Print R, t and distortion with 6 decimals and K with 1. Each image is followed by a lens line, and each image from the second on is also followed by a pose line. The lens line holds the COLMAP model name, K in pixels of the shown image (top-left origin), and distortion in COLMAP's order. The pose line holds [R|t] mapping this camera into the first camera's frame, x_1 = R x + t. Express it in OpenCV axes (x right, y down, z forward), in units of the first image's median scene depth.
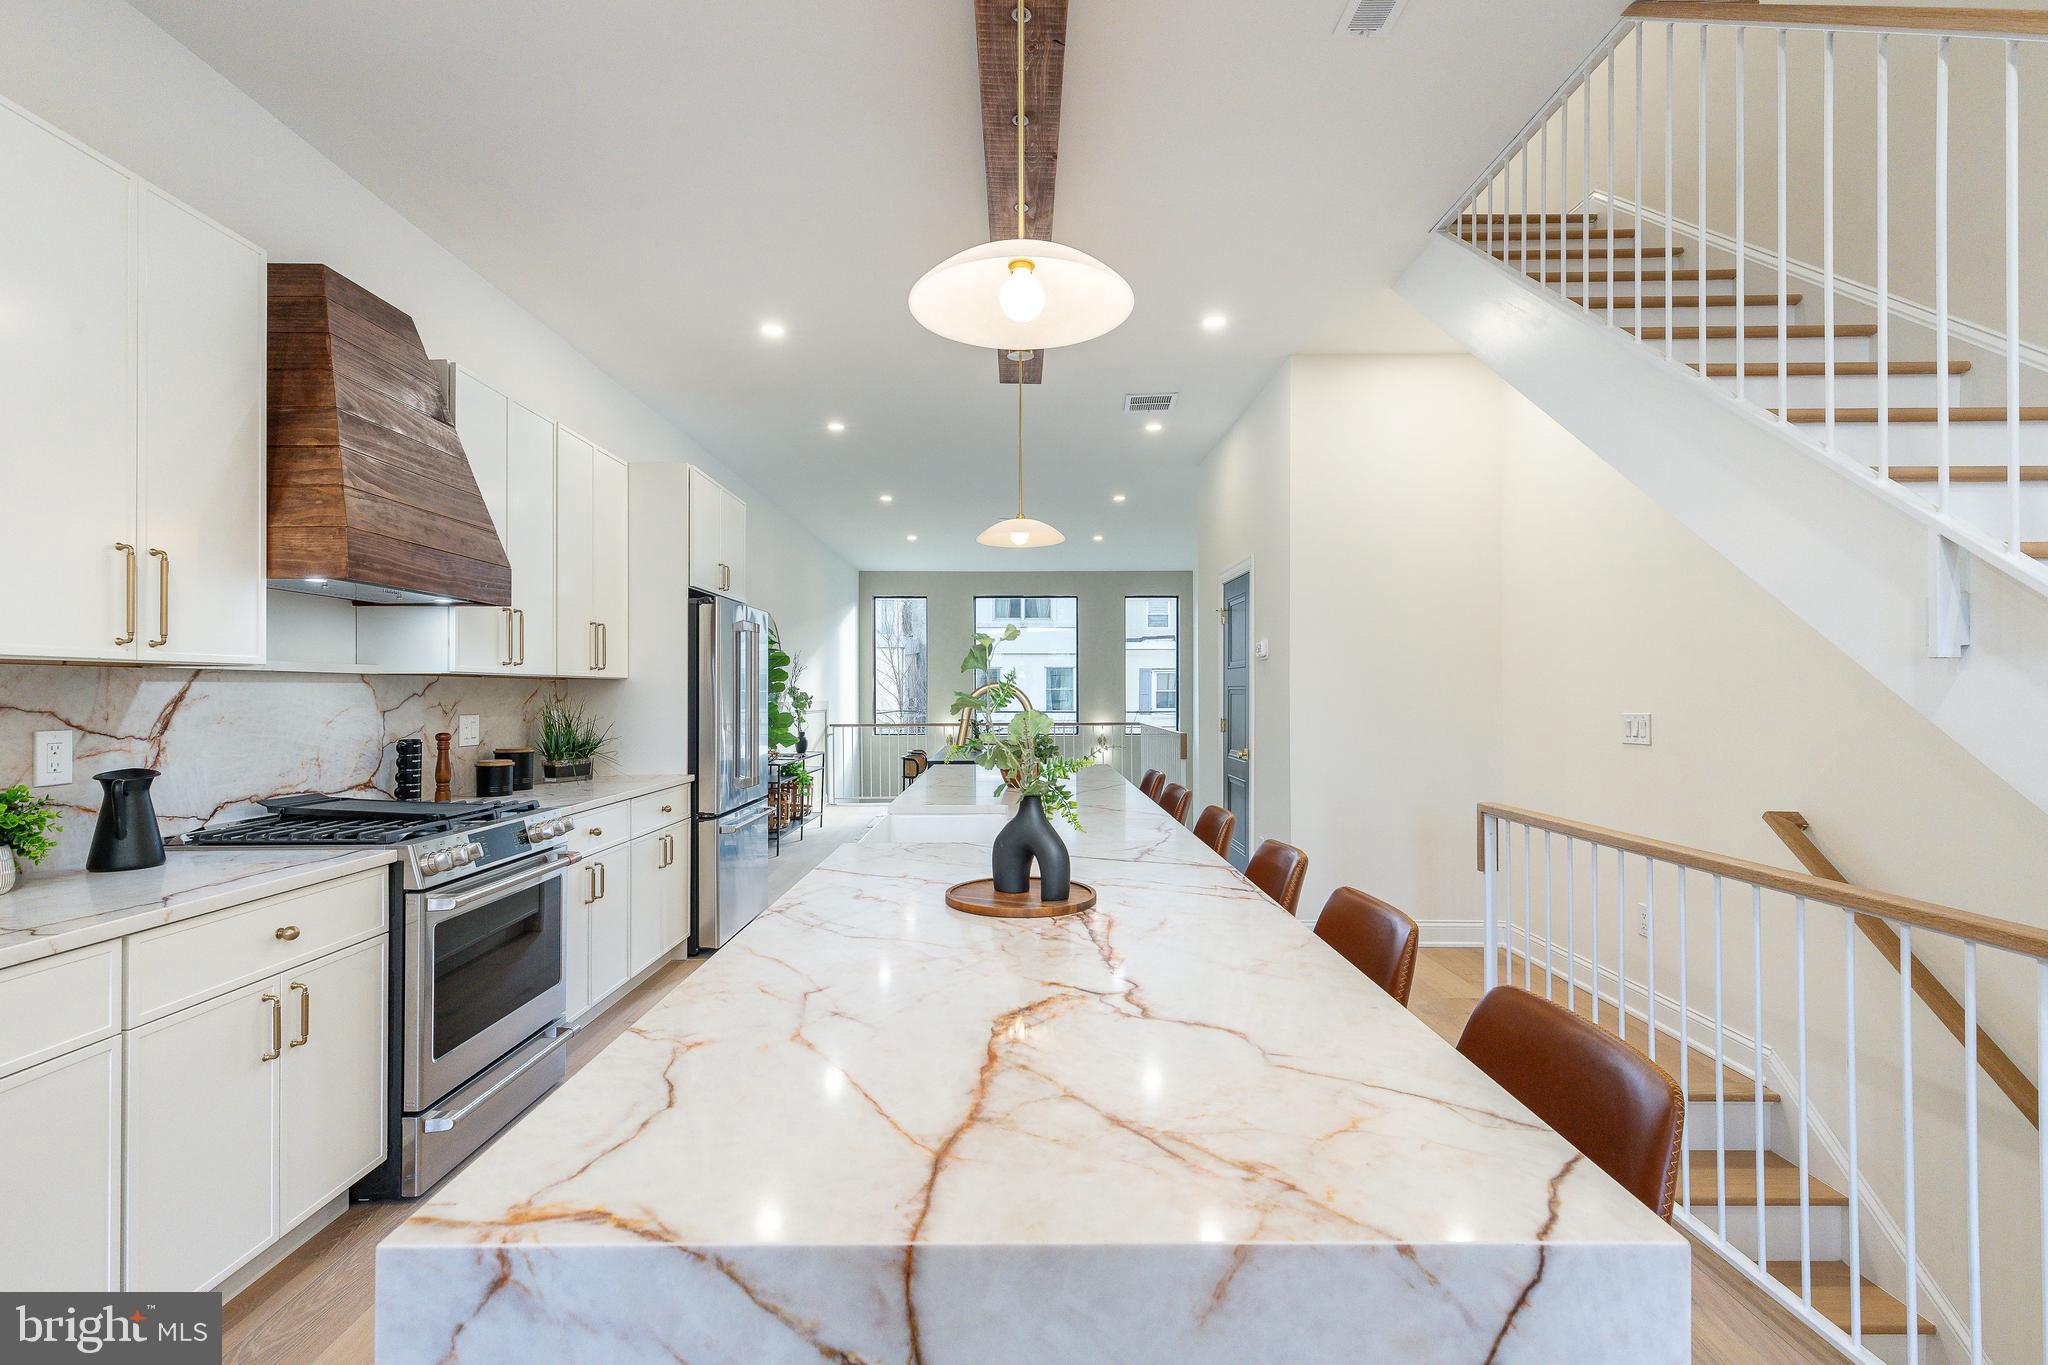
lens RADIAL K [[908.4, 0, 1015.5], [0, 908.4, 686.6], [0, 0, 1]] dist [0.004836, 0.000176]
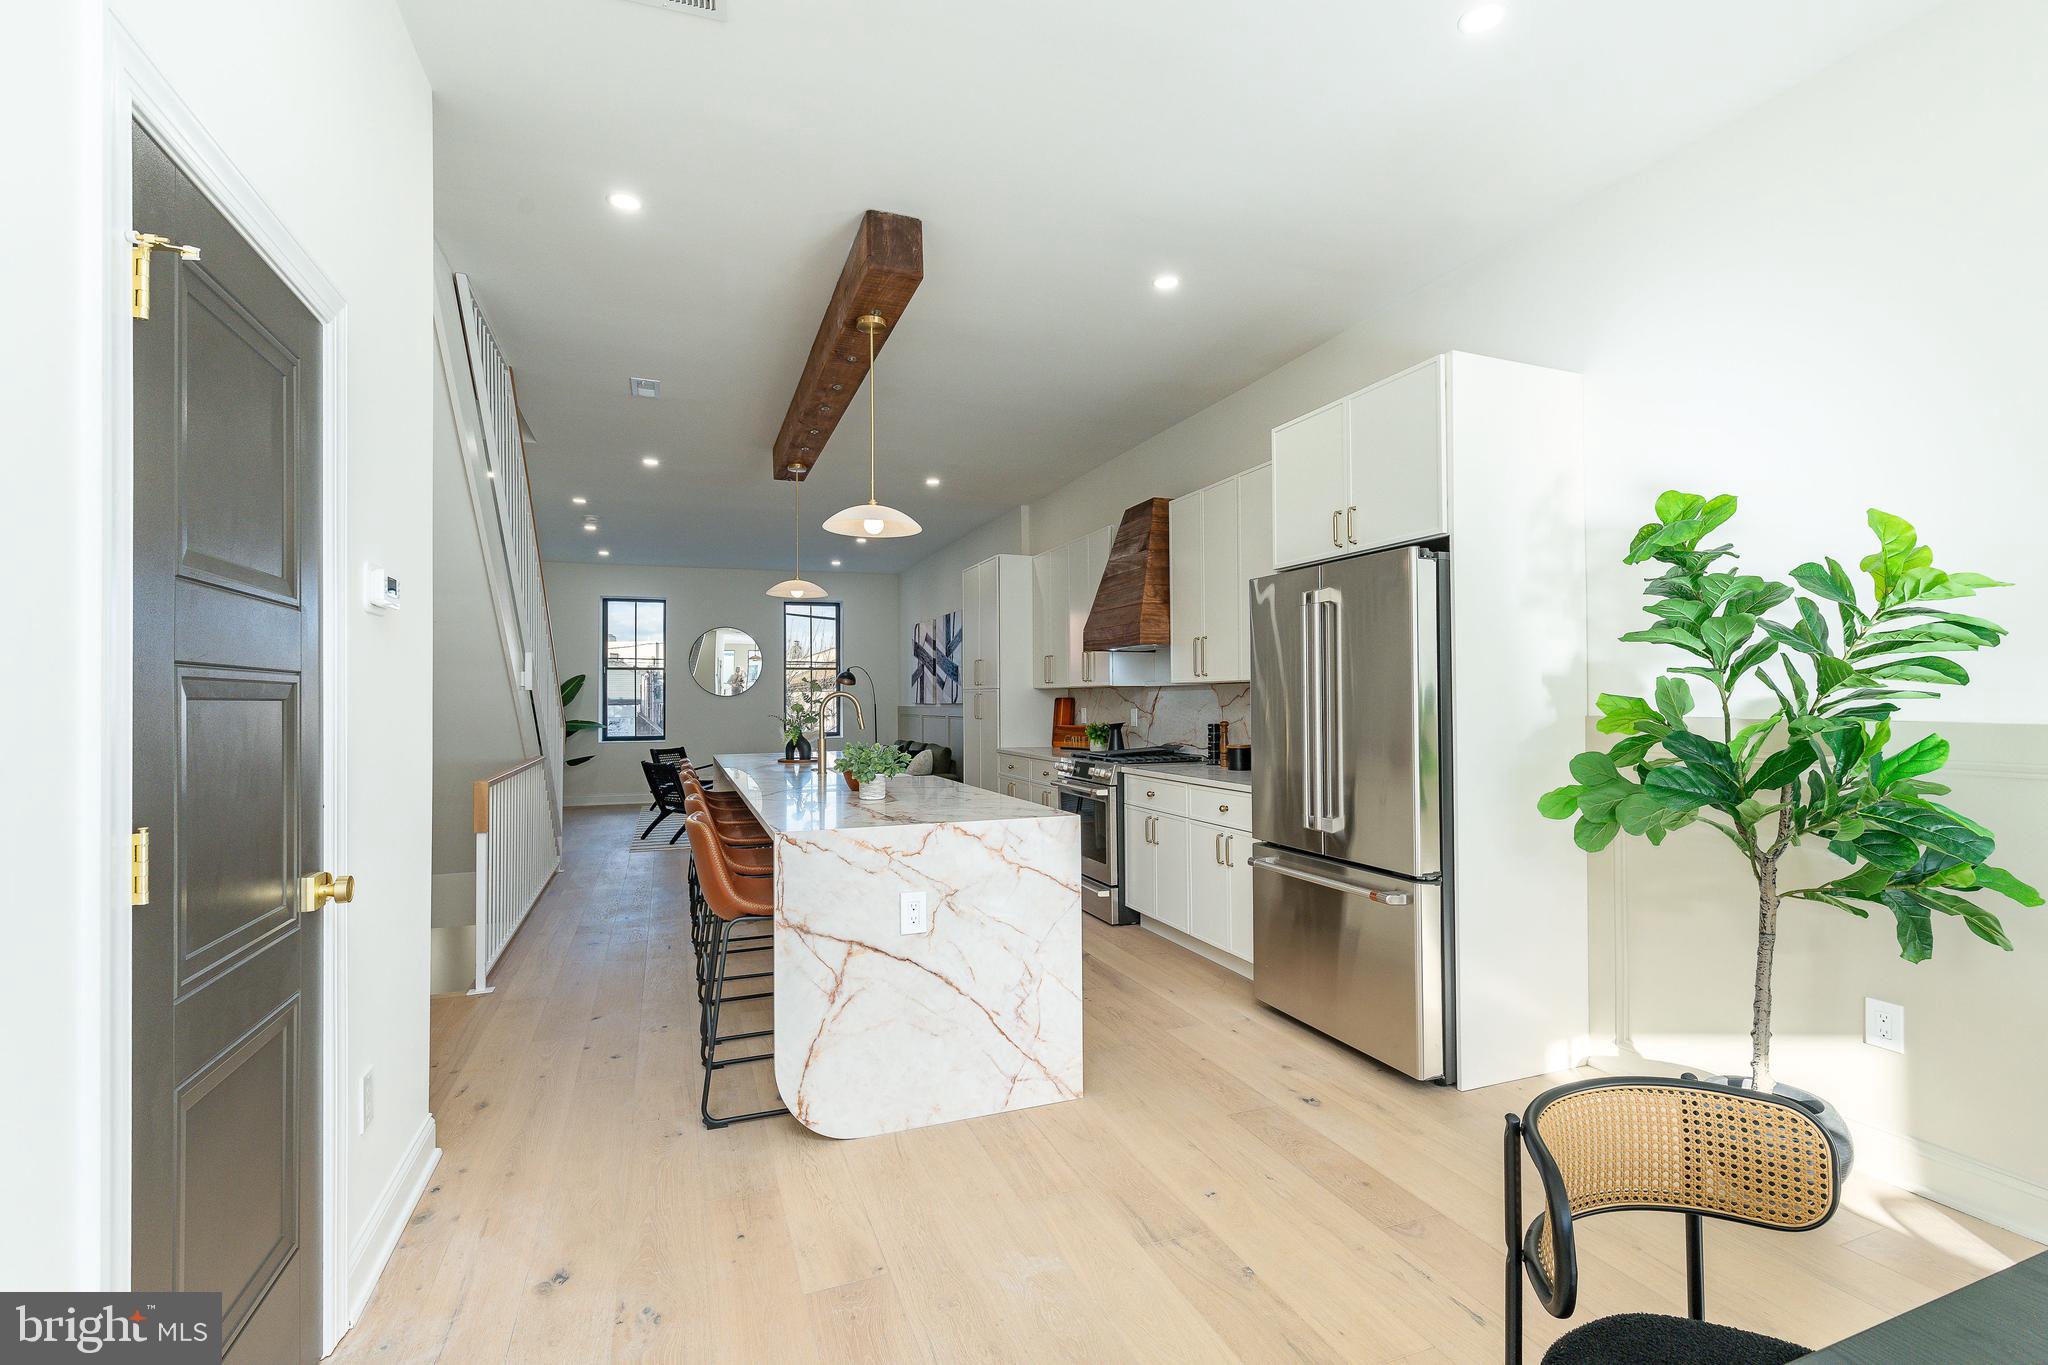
lens RADIAL K [[914.7, 0, 1020.5], [0, 914.7, 688.8], [0, 0, 1]] dist [0.002481, 0.000094]
pose [[-0.932769, 0.006609, -0.360414, 0.292131], [0.013444, 0.999774, -0.016461, 0.020980], [0.360224, -0.020200, -0.932647, 2.767081]]
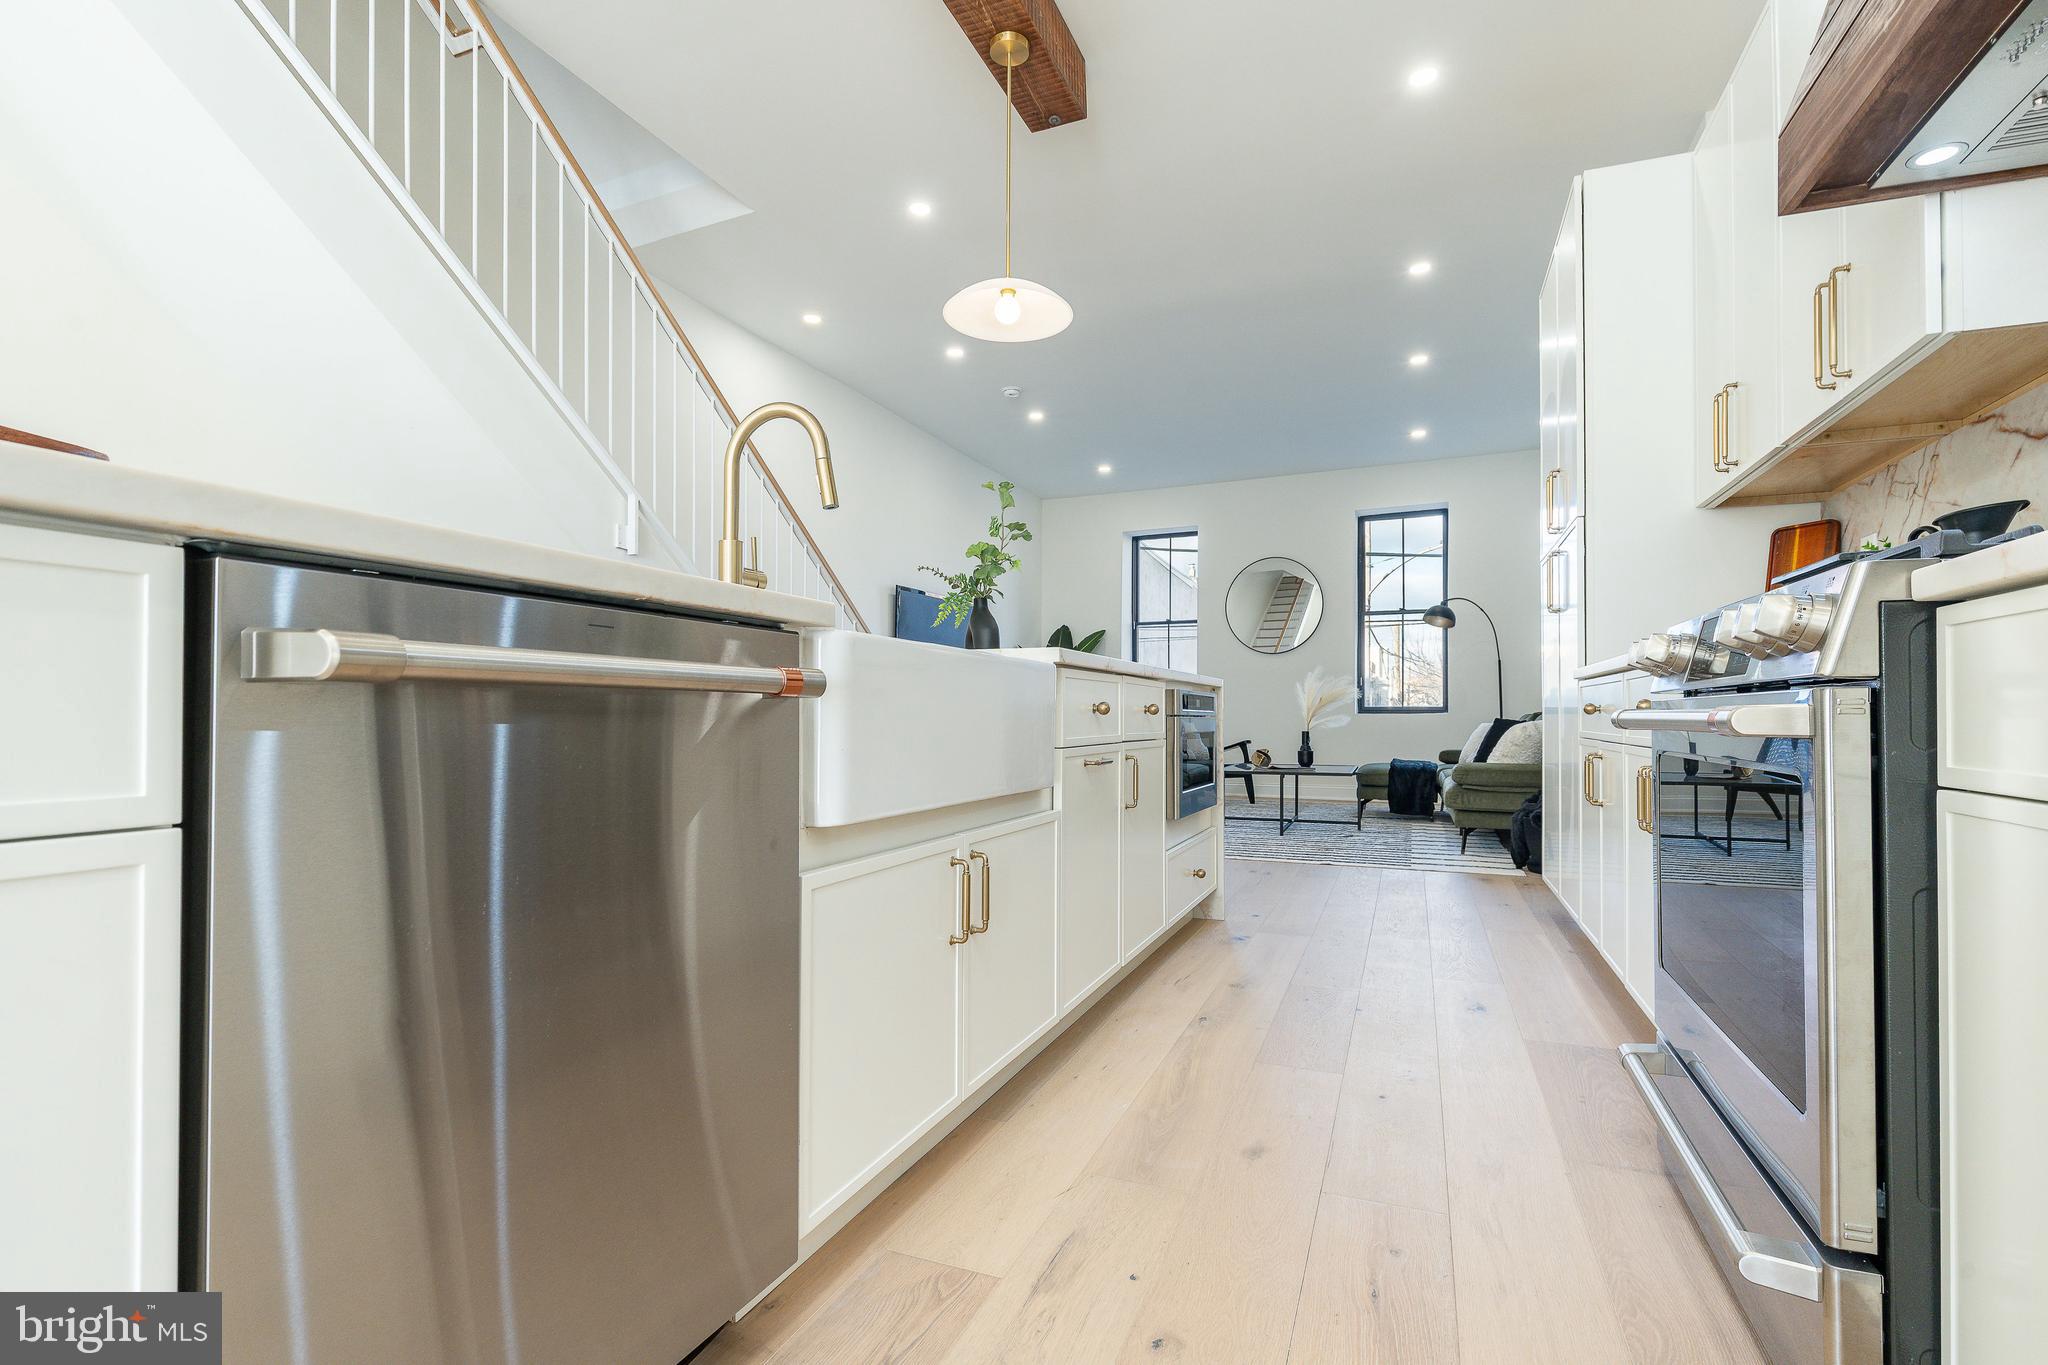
lens RADIAL K [[951.3, 0, 1031.3], [0, 951.3, 703.5], [0, 0, 1]] dist [-0.001406, -0.000110]
pose [[-0.929359, 0.009863, 0.369046, -0.406472], [0.002399, 0.999783, -0.020679, 0.203836], [-0.369170, -0.018333, -0.929181, 1.518415]]
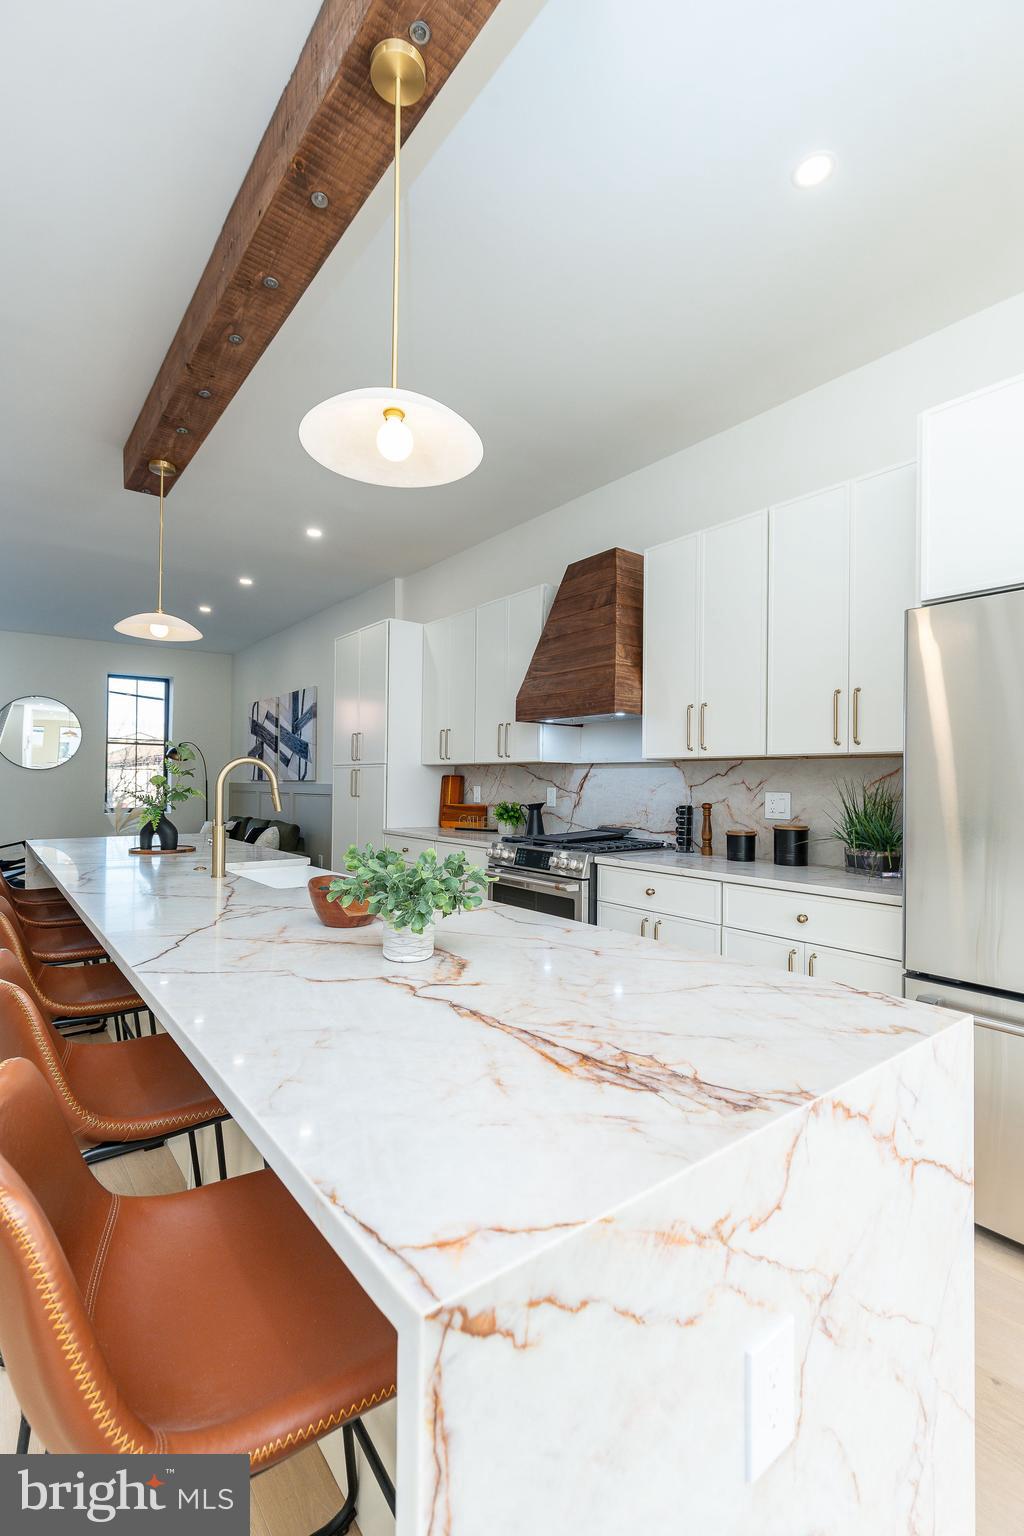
lens RADIAL K [[681.3, 0, 500.7], [0, 681.3, 773.3], [0, 0, 1]] dist [0.004836, 0.000176]
pose [[-0.789098, -0.011929, -0.614152, 0.272430], [-0.002841, 0.999872, -0.015770, 0.028616], [0.614261, -0.010699, -0.789030, 1.921715]]
